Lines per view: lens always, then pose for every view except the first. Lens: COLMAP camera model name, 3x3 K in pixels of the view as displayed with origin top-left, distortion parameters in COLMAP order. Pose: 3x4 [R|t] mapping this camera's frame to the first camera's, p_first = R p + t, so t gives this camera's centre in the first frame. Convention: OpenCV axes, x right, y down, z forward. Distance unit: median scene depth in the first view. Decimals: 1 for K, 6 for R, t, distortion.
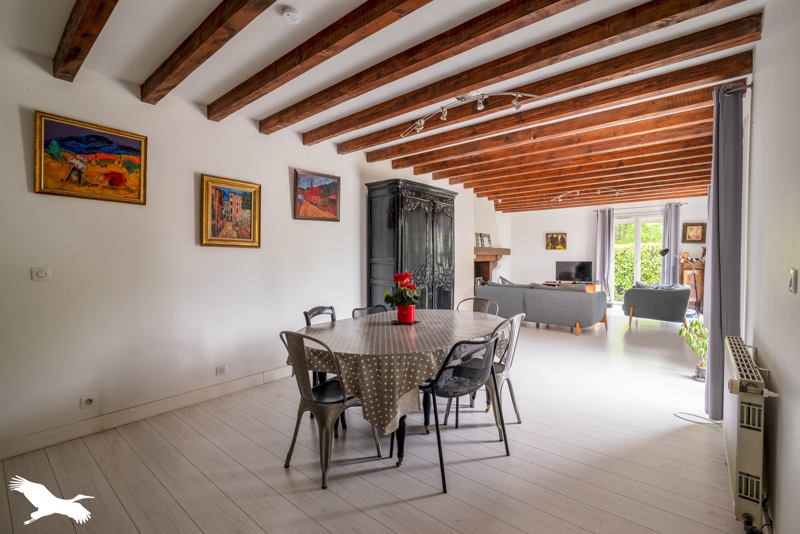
lens RADIAL K [[362.3, 0, 400.0], [0, 362.3, 267.0], [0, 0, 1]] dist [-0.000788, -0.000216]
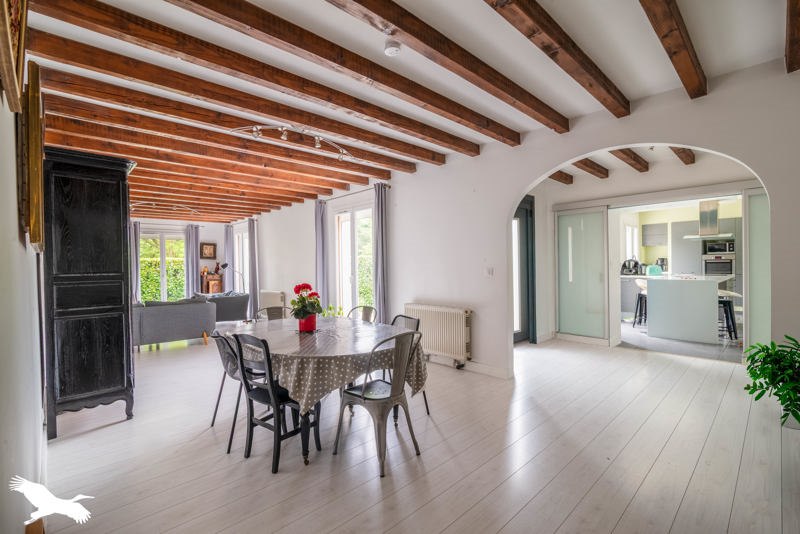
lens RADIAL K [[362.3, 0, 400.0], [0, 362.3, 267.0], [0, 0, 1]] dist [-0.000788, -0.000216]
pose [[0.104642, -0.004527, 0.994500, -0.370120], [0.050152, 0.998741, -0.000731, -0.005666], [-0.993245, 0.049952, 0.104737, 0.235330]]
